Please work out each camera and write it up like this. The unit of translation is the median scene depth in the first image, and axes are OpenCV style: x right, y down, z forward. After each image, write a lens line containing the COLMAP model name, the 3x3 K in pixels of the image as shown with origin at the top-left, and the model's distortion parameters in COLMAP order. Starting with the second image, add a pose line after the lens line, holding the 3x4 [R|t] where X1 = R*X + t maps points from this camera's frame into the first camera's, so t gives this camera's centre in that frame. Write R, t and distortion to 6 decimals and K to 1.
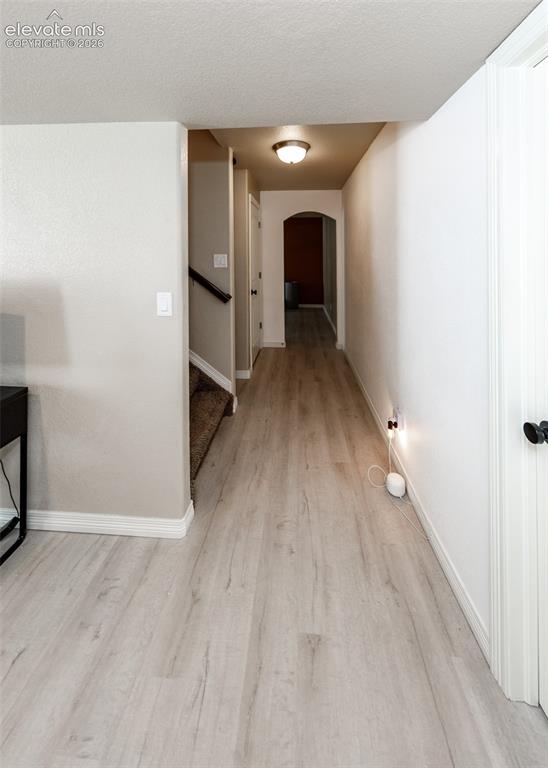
lens RADIAL K [[295.0, 0, 274.0], [0, 295.0, 384.0], [0, 0, 1]] dist [-0.001475, -0.000136]
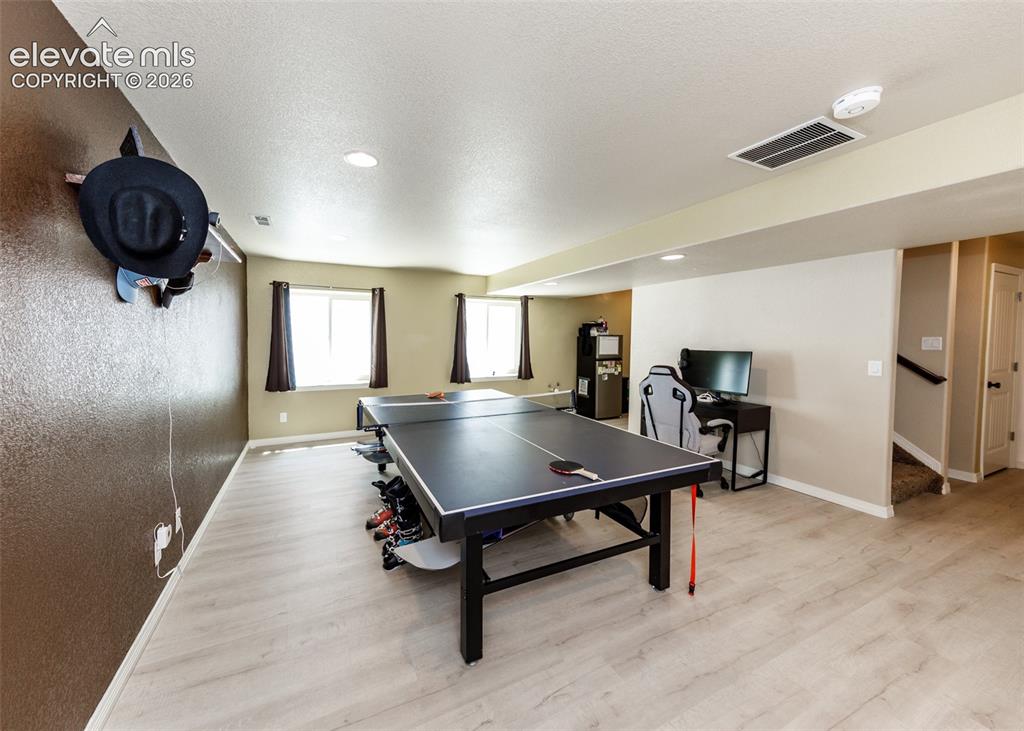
lens RADIAL K [[393.3, 0, 512.5], [0, 393.3, 325.4], [0, 0, 1]] dist [-0.001475, -0.000136]
pose [[0.558607, -0.029920, -0.828893, 0.239046], [-0.332780, 0.907303, -0.257017, 0.634321], [0.759747, 0.419411, 0.496869, -1.414240]]
